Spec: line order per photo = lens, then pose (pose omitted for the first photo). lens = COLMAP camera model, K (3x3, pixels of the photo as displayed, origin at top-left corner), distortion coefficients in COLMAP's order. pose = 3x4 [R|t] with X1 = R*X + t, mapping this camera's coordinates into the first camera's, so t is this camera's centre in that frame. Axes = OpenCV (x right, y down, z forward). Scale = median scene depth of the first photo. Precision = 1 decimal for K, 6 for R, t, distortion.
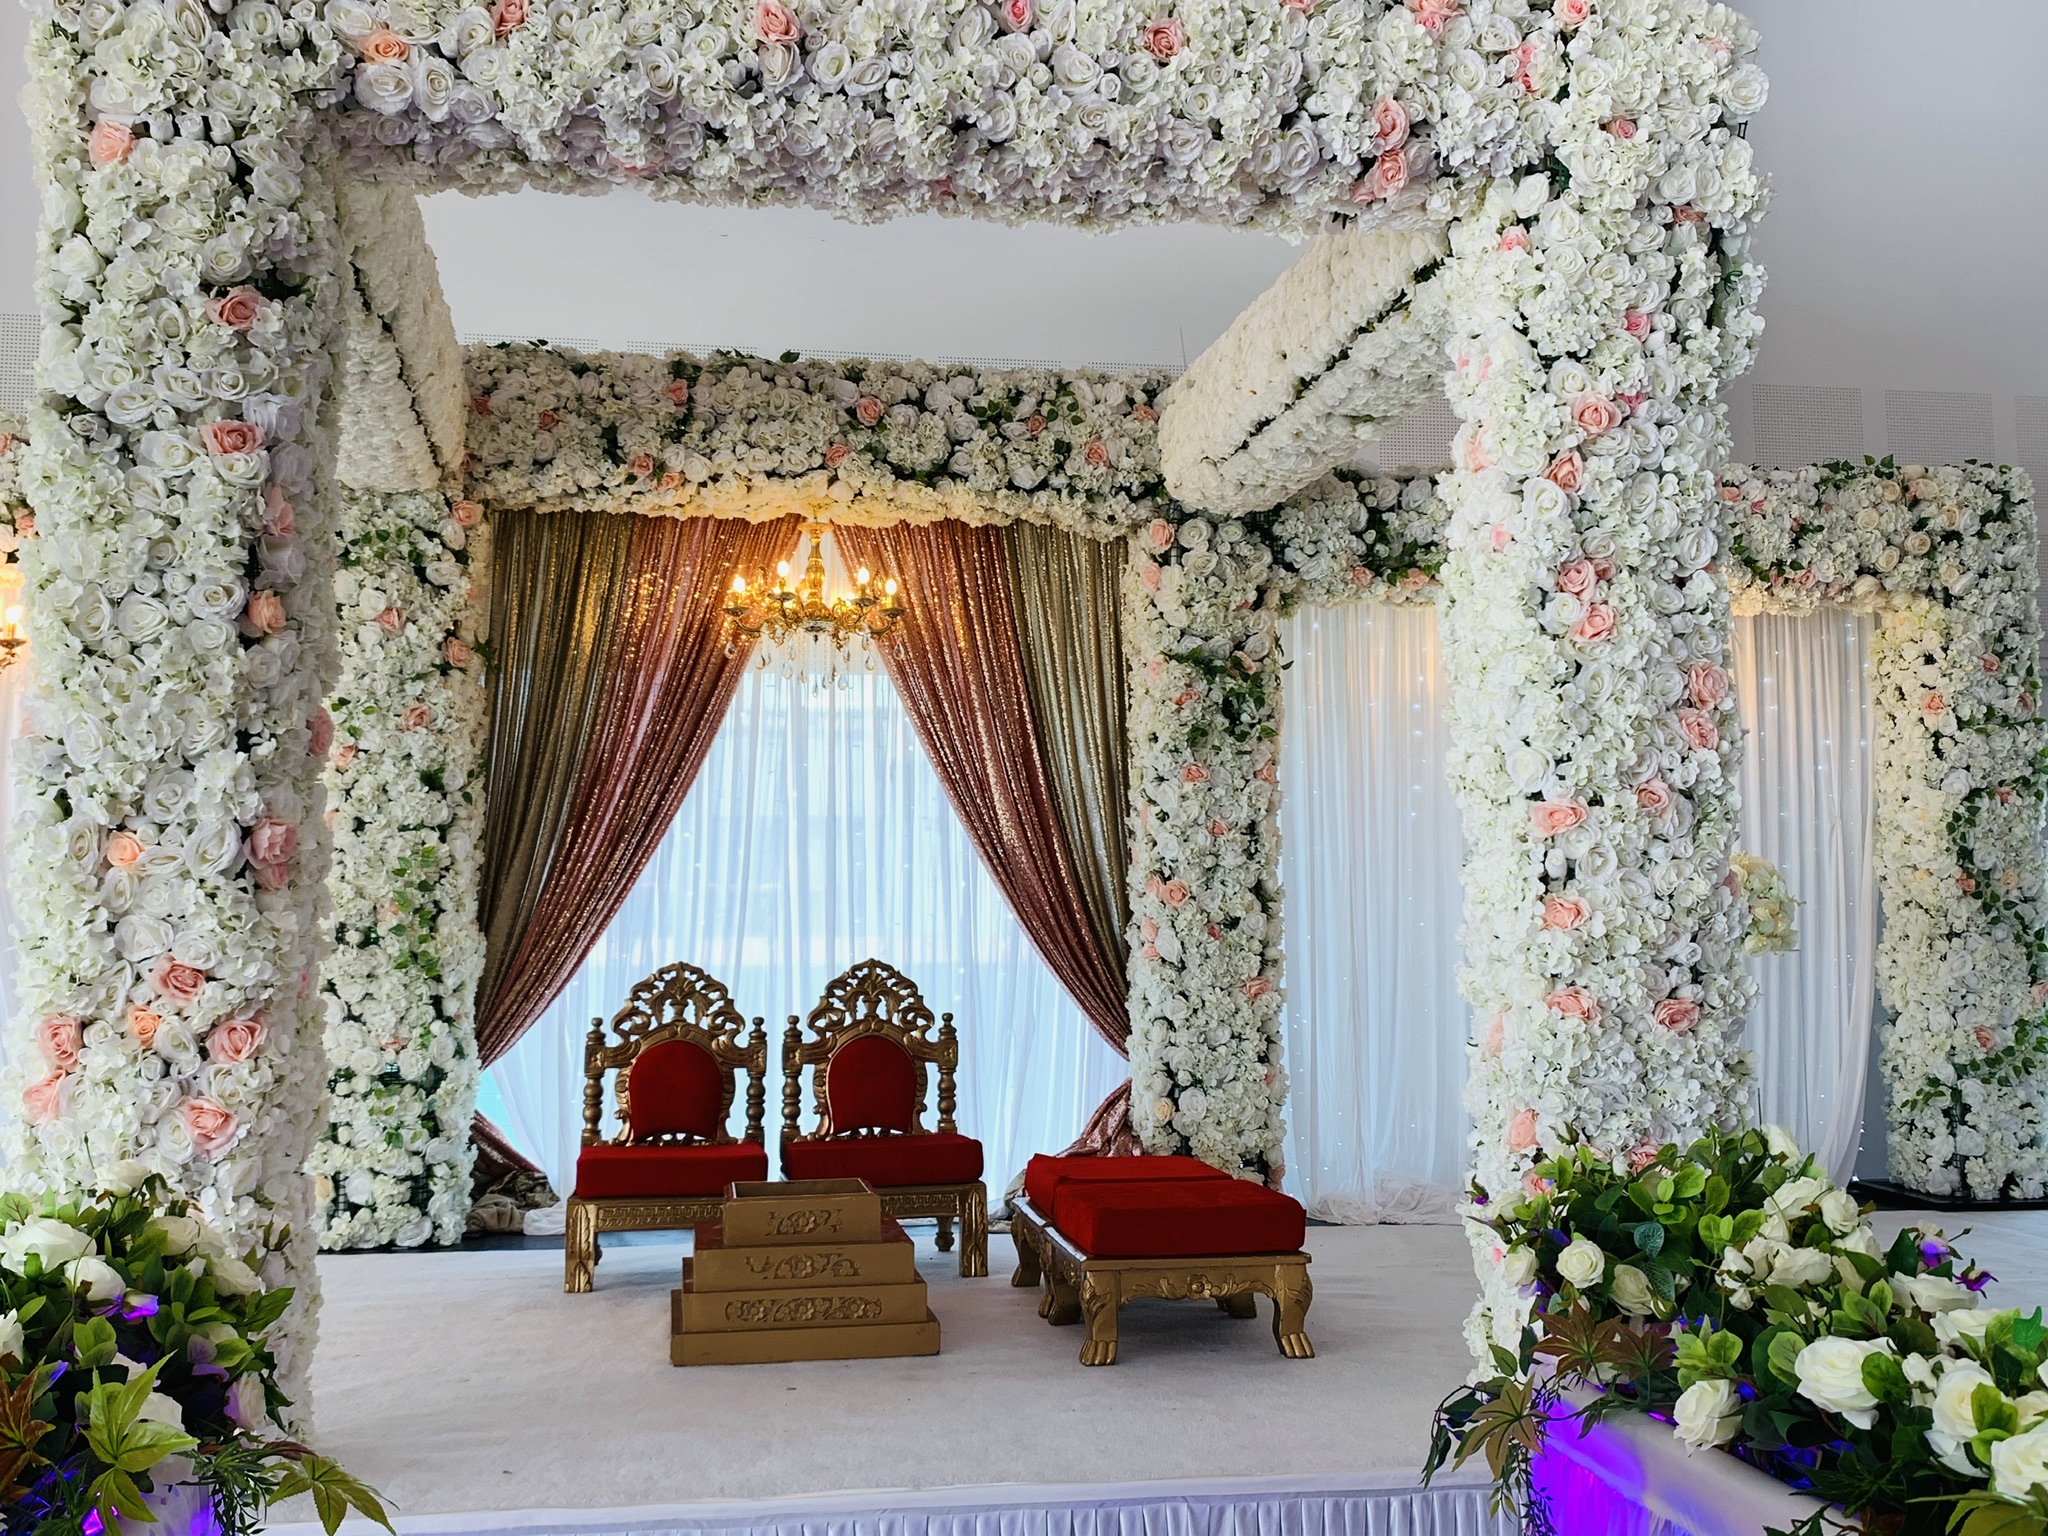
lens RADIAL K [[1974.3, 0, 1018.6], [0, 1974.3, 747.2], [0, 0, 1]] dist [0.186408, -0.508431]
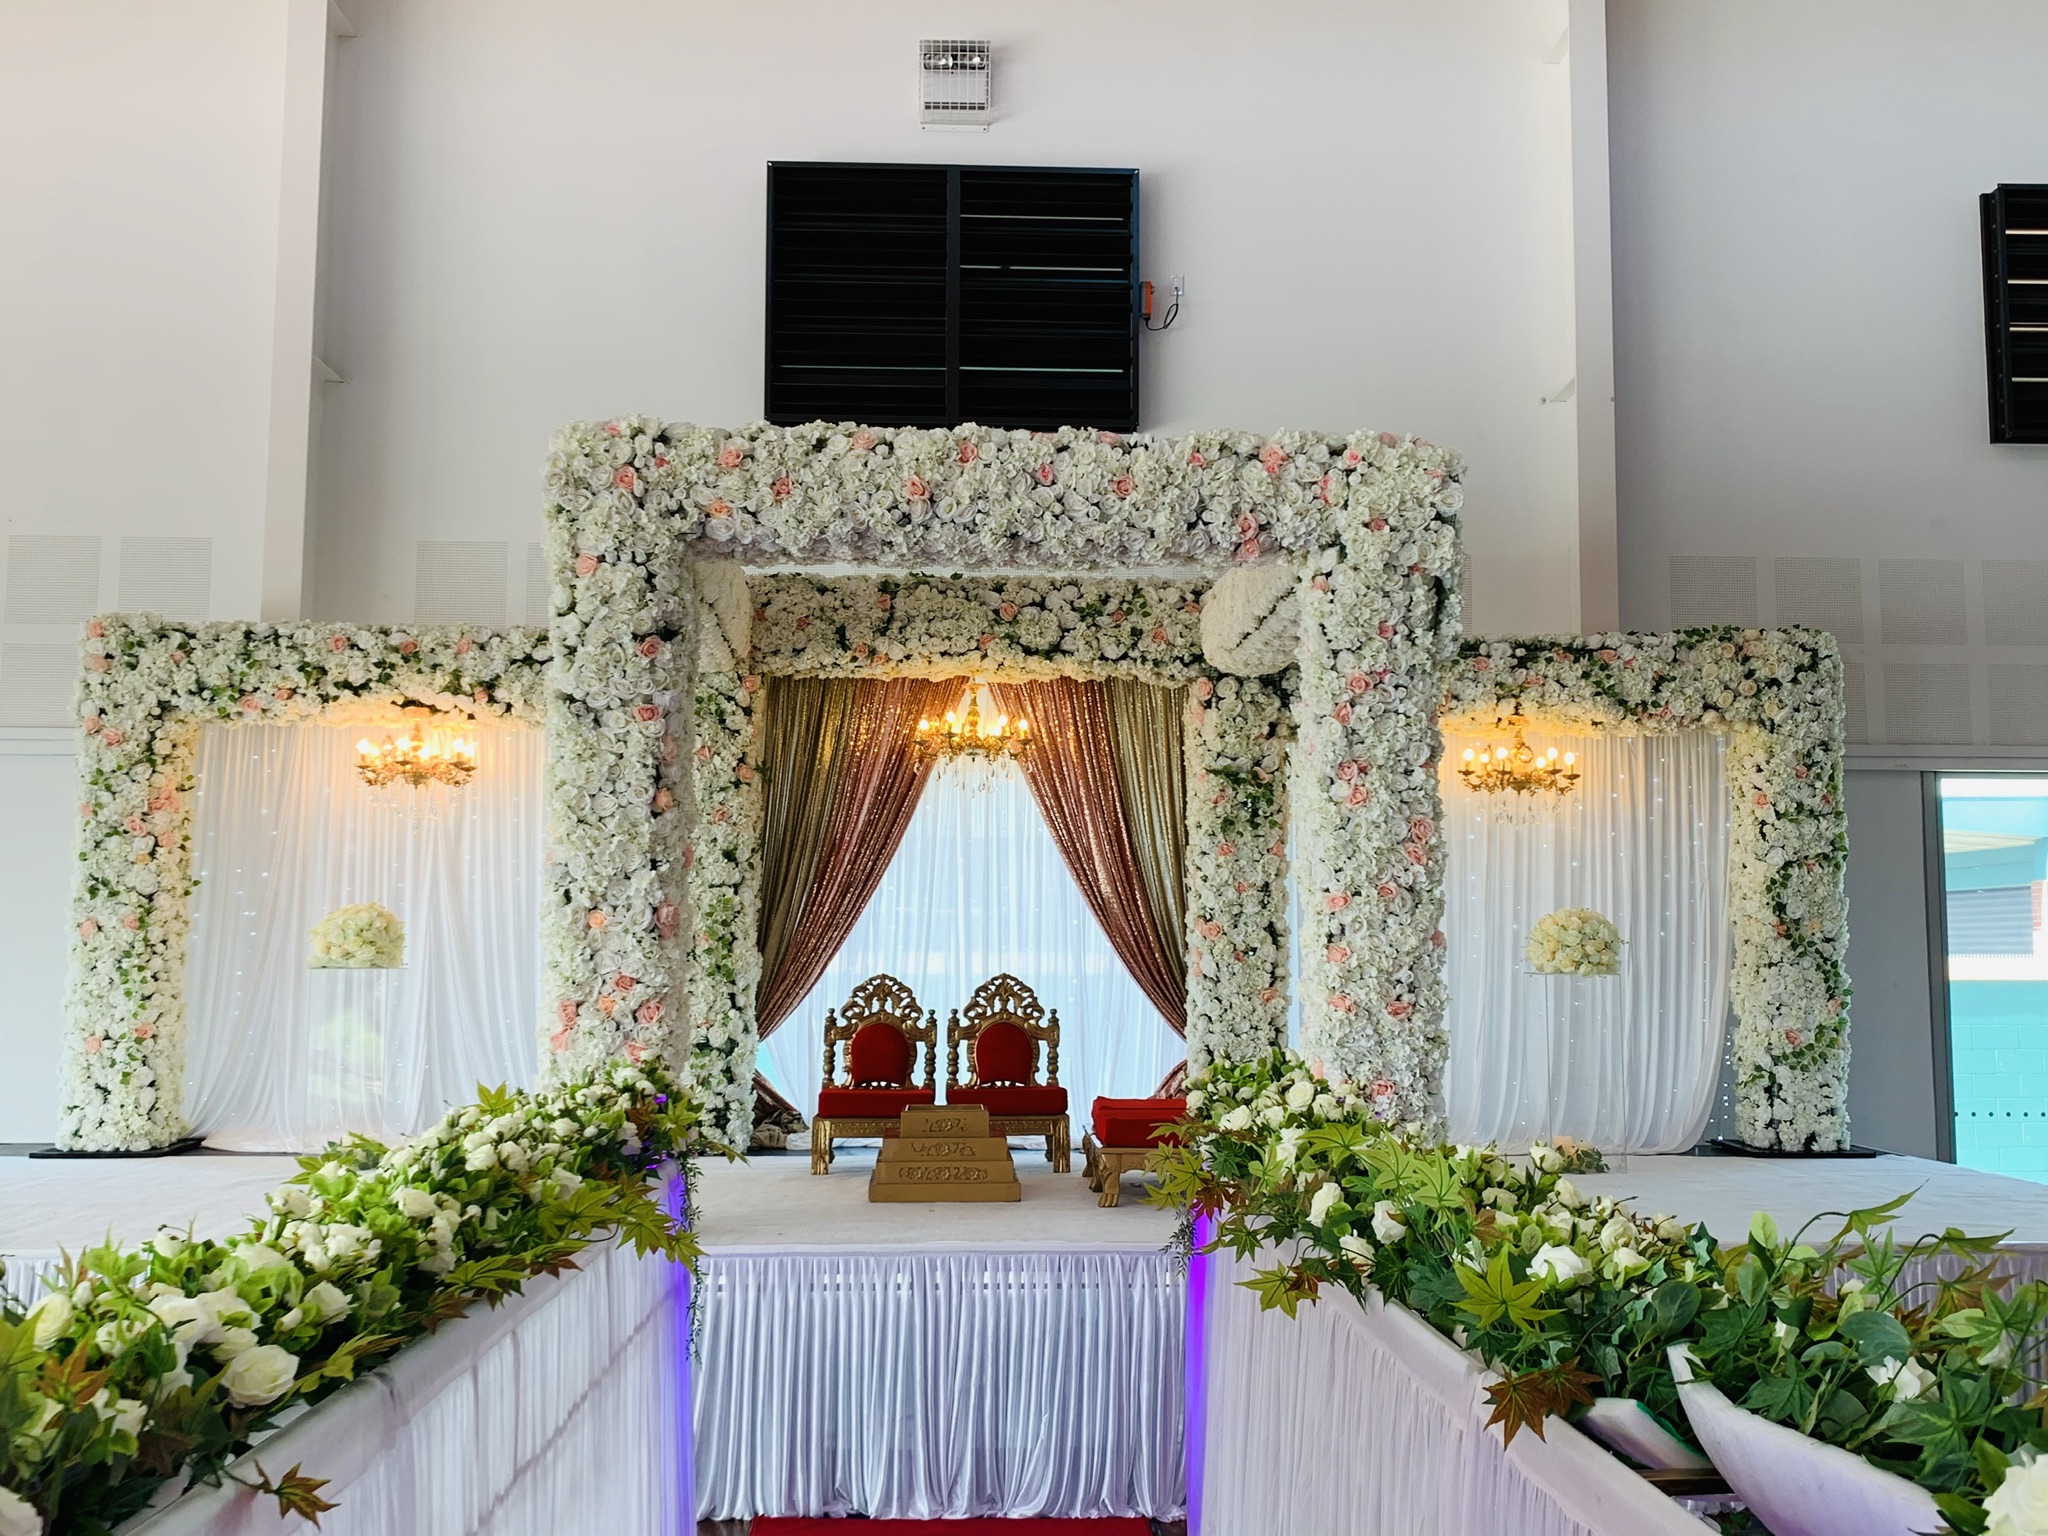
lens RADIAL K [[1948.5, 0, 1045.0], [0, 1948.5, 745.6], [0, 0, 1]] dist [0.209450, -0.658508]
pose [[0.994092, -0.002430, -0.108514, 0.120001], [0.001772, 0.999979, -0.006155, -0.059826], [0.108527, 0.005926, 0.994076, -0.502931]]
